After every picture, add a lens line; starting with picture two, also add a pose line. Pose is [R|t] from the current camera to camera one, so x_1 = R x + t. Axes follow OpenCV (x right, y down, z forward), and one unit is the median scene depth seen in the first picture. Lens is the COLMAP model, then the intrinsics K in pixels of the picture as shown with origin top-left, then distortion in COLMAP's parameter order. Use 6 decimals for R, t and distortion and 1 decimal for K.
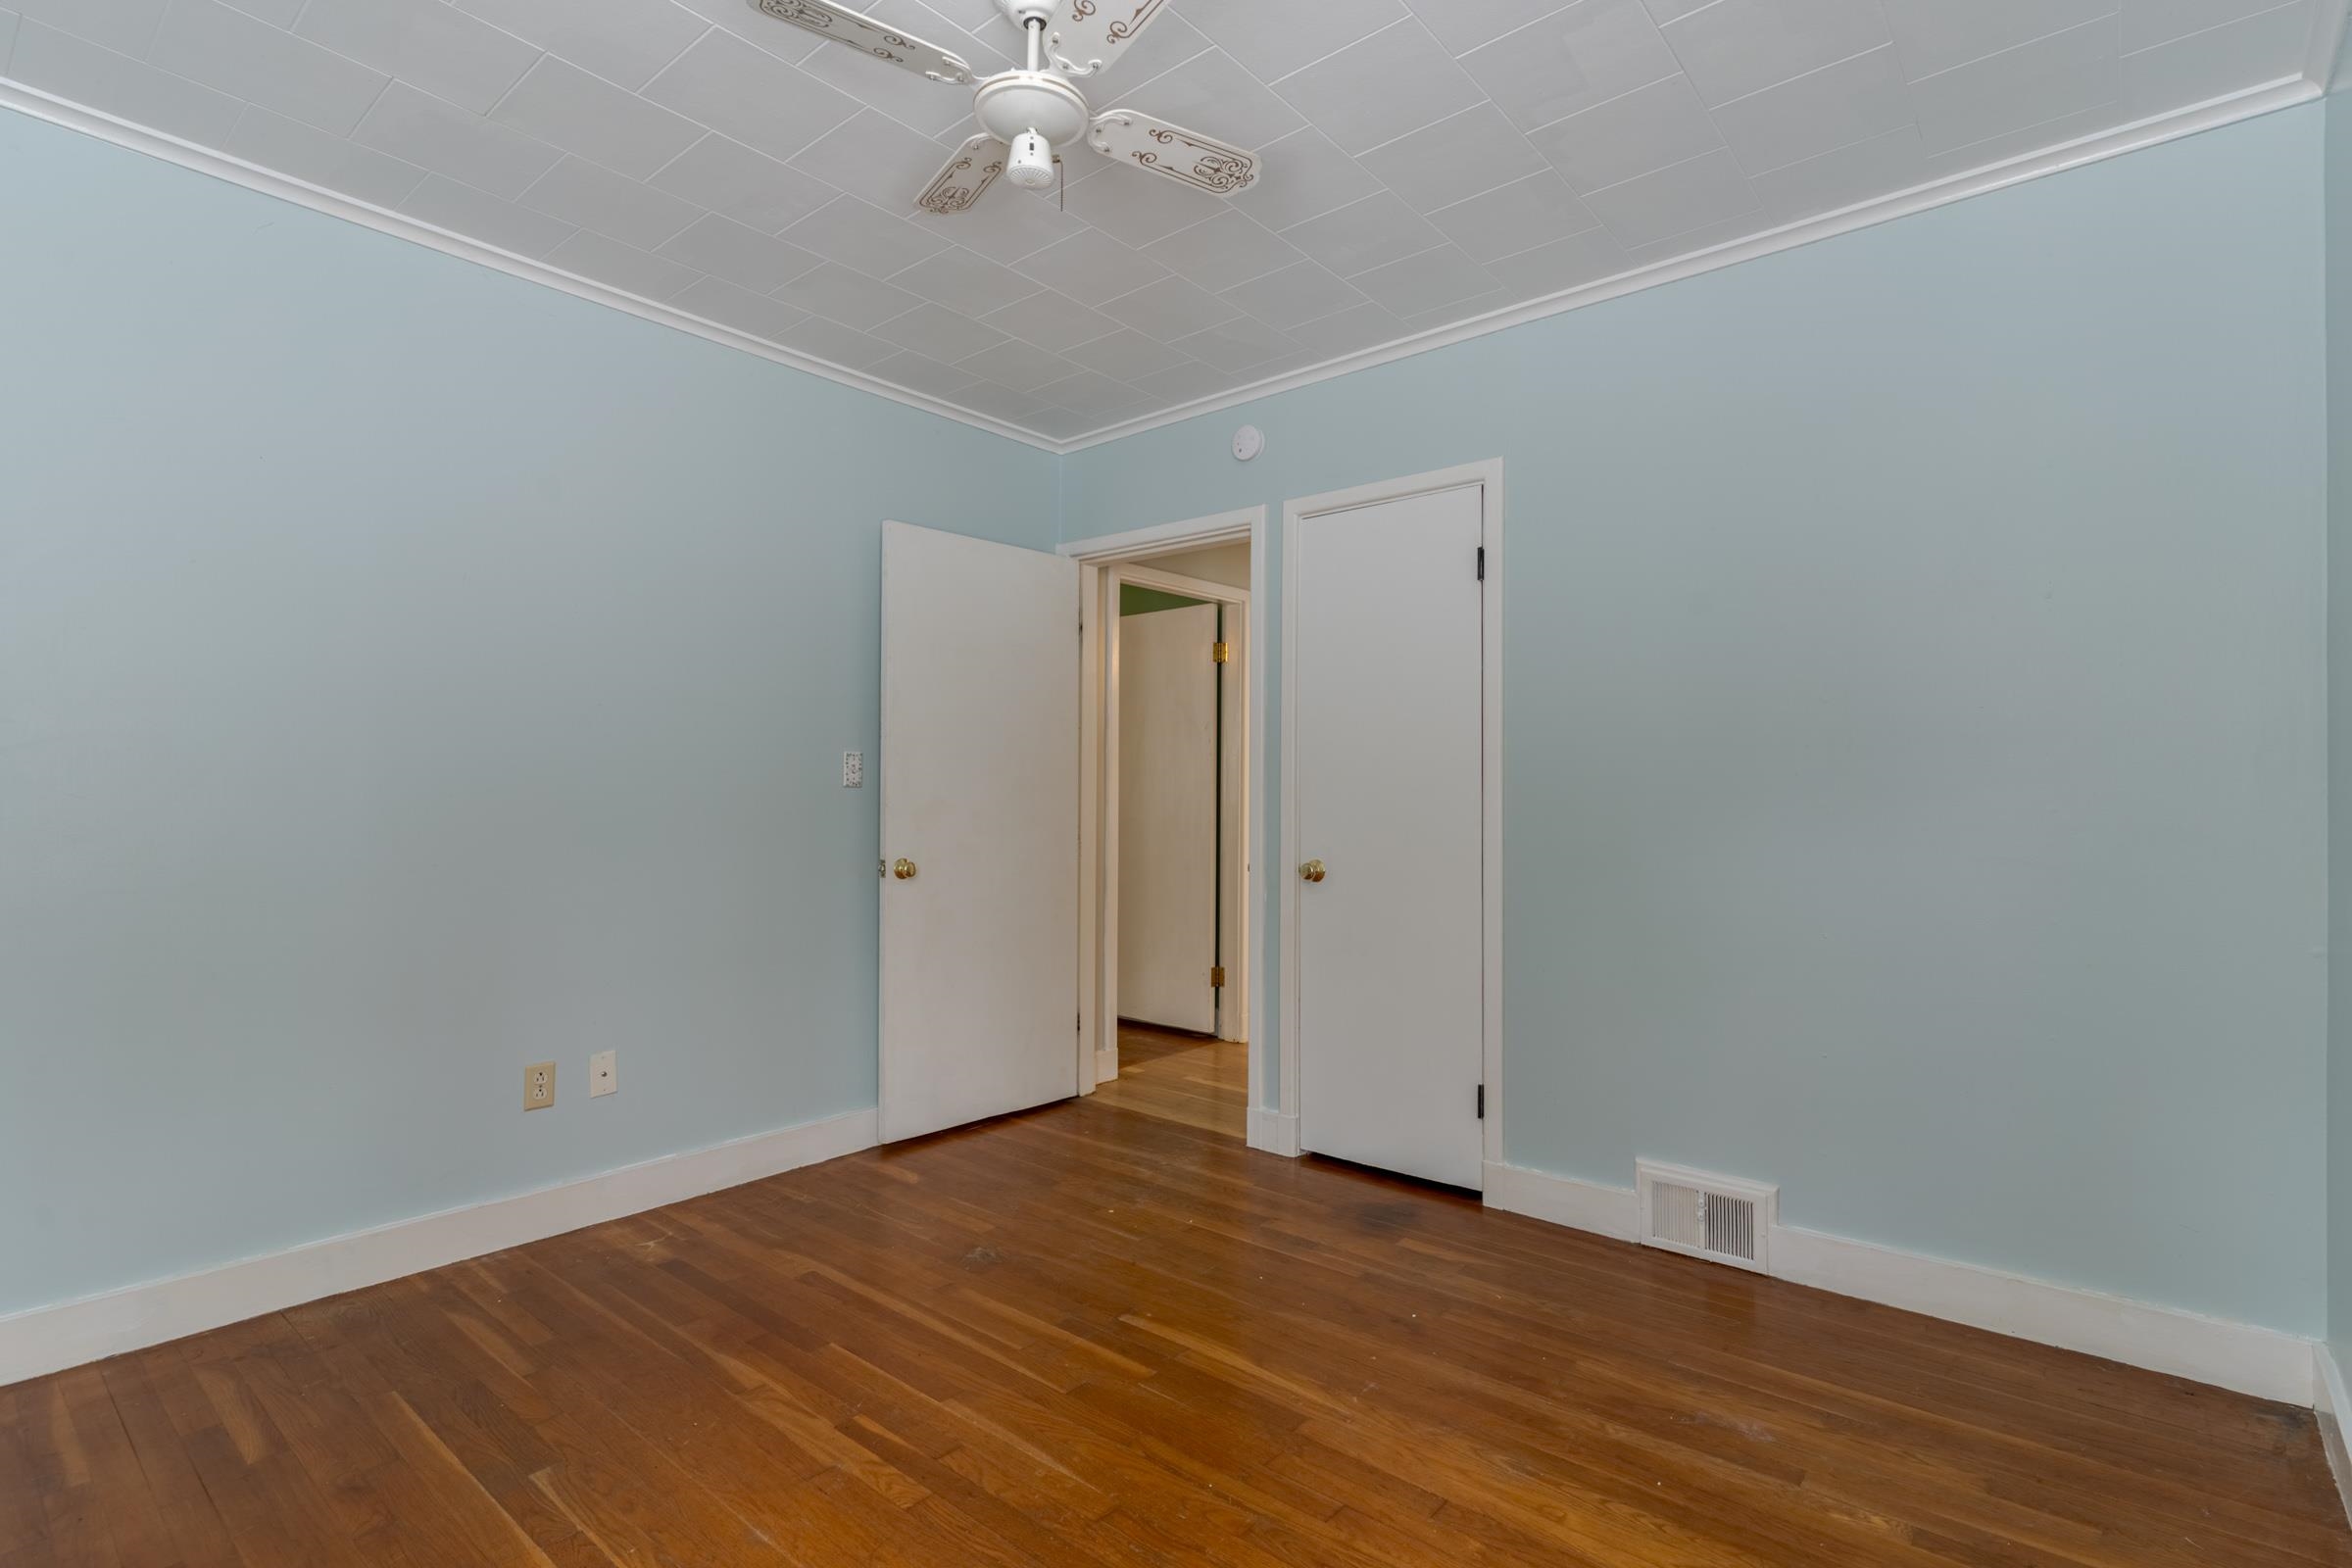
lens RADIAL K [[1116.4, 0, 1175.5], [0, 1116.4, 786.6], [0, 0, 1]] dist [0.002097, -0.000245]
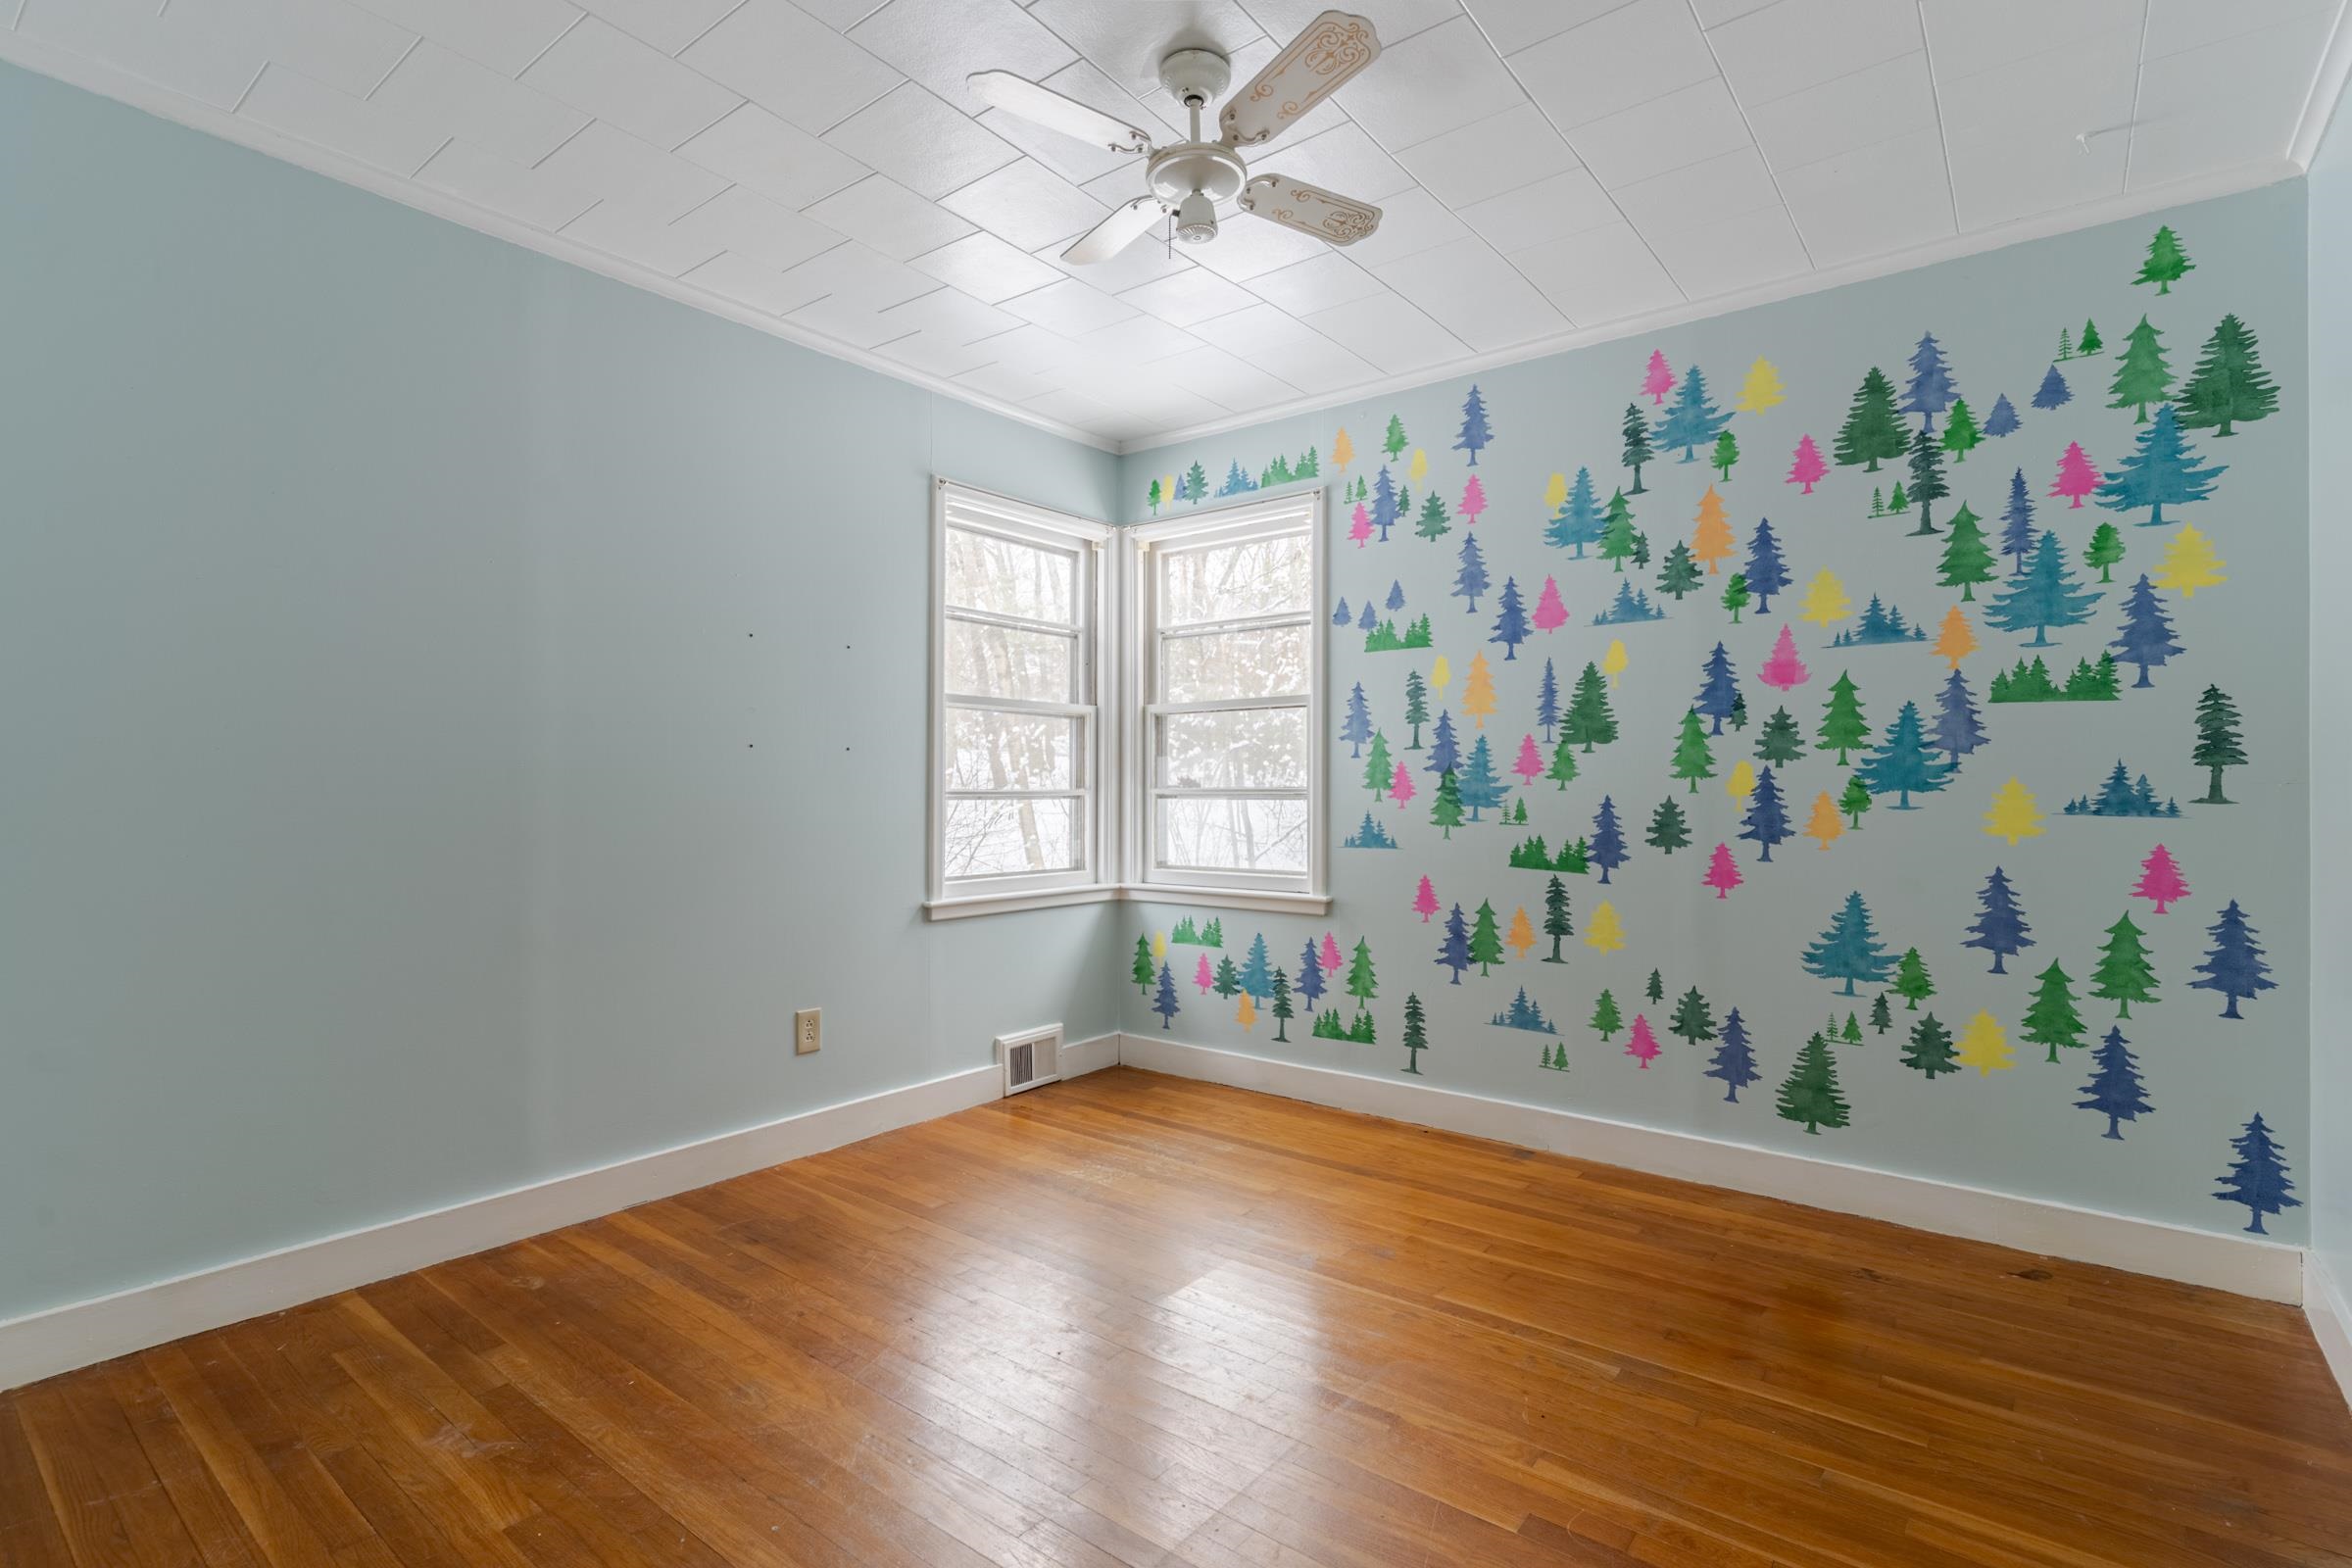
lens RADIAL K [[1116.4, 0, 1175.5], [0, 1116.4, 786.6], [0, 0, 1]] dist [0.002097, -0.000245]
pose [[-0.999197, -0.007124, -0.039427, -0.062945], [-0.006536, 0.999866, -0.015037, 0.031498], [0.039529, -0.014767, -0.999109, 1.995757]]
